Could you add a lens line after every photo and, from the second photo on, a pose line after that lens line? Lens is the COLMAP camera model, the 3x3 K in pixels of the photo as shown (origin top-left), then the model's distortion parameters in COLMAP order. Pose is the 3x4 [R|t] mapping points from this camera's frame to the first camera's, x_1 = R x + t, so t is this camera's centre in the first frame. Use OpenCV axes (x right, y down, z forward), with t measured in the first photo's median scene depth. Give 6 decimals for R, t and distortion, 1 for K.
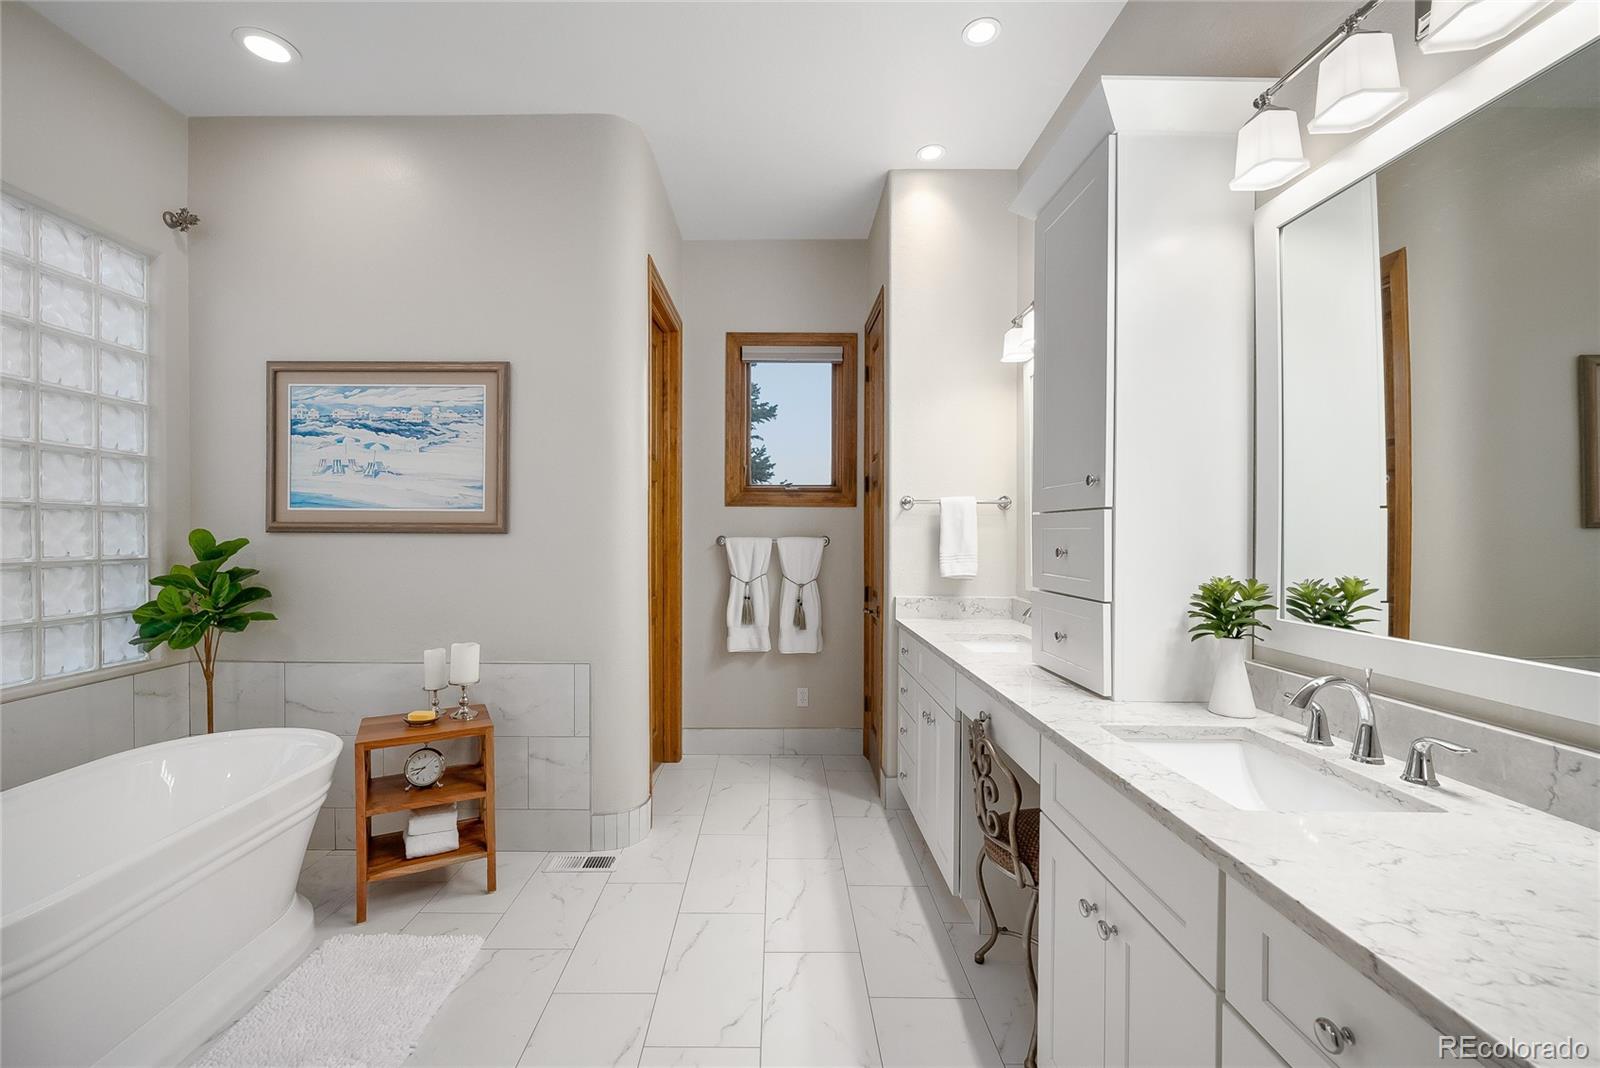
lens RADIAL K [[688.3, 0, 795.1], [0, 688.3, 529.9], [0, 0, 1]] dist [0.000972, 0.000290]
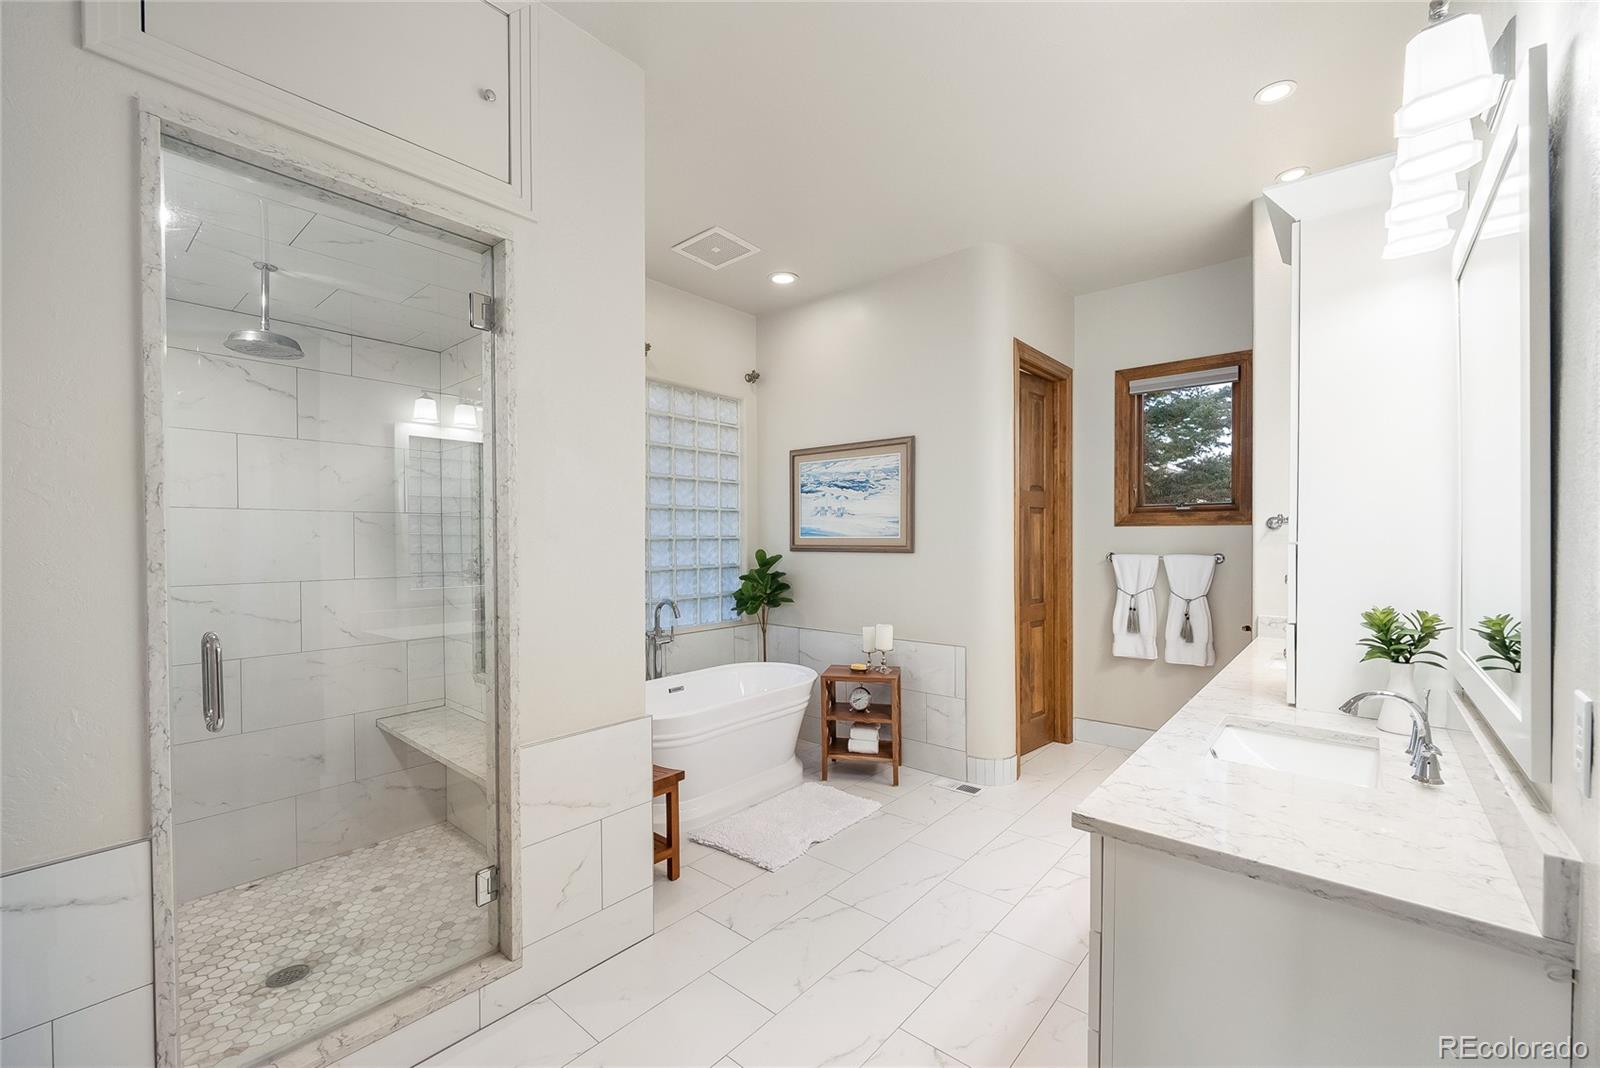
lens RADIAL K [[640.4, 0, 801.0], [0, 640.4, 545.9], [0, 0, 1]] dist [0.027729, 0.000678]
pose [[0.766596, -0.000104, -0.642130, 0.275974], [0.006909, 0.999943, 0.008086, -0.022150], [0.642092, -0.010635, 0.766554, -0.202949]]
